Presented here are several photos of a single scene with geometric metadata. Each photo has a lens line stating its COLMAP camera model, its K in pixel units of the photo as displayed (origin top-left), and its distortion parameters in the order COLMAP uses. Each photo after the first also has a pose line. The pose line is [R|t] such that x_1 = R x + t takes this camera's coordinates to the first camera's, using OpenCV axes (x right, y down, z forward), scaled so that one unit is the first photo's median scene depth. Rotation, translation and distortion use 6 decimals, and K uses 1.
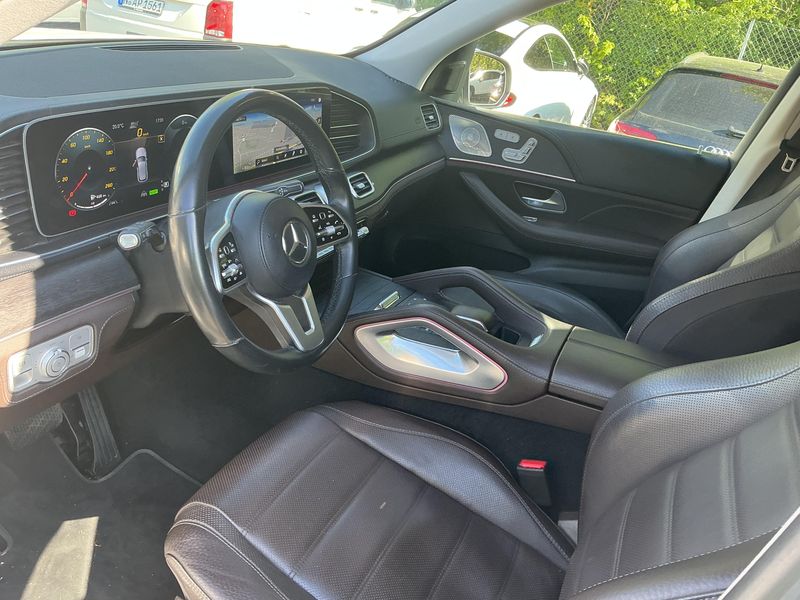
lens RADIAL K [[674.7, 0, 399.0], [0, 674.7, 298.8], [0, 0, 1]] dist [0.073362, -0.159539]
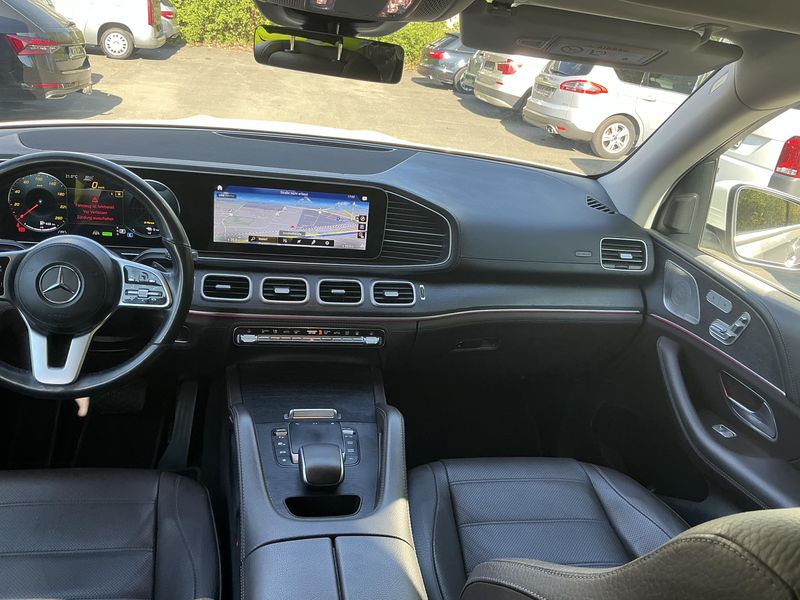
lens RADIAL K [[674.7, 0, 399.3], [0, 674.7, 293.3], [0, 0, 1]] dist [0.073362, -0.159539]
pose [[0.588562, 0.214974, -0.779346, 0.762293], [-0.361055, 0.932416, -0.015471, -0.184017], [0.723349, 0.290492, 0.626402, 0.510946]]
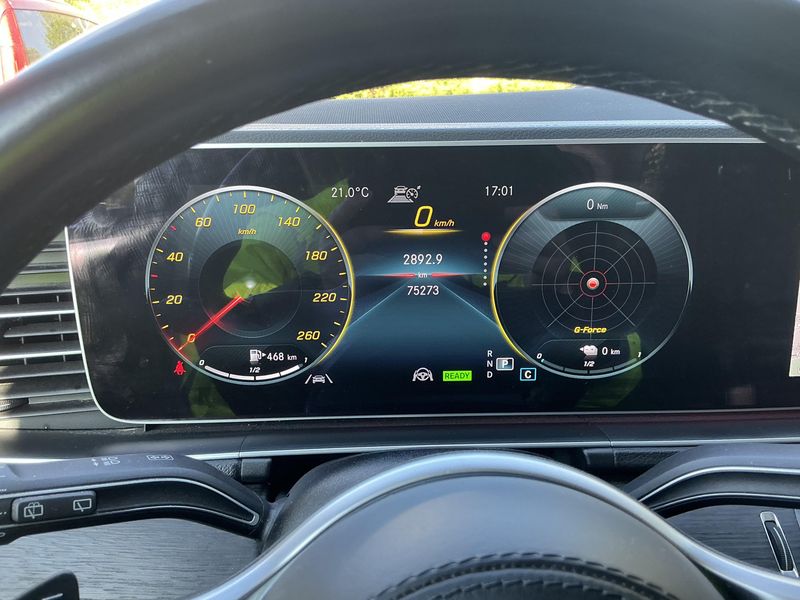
lens RADIAL K [[674.7, 0, 405.1], [0, 674.7, 300.0], [0, 0, 1]] dist [0.073362, -0.159539]
pose [[0.476556, 0.109828, -0.872257, -0.041643], [-0.306060, 0.950827, -0.047494, -0.136534], [0.824149, 0.289596, 0.486736, 0.626500]]
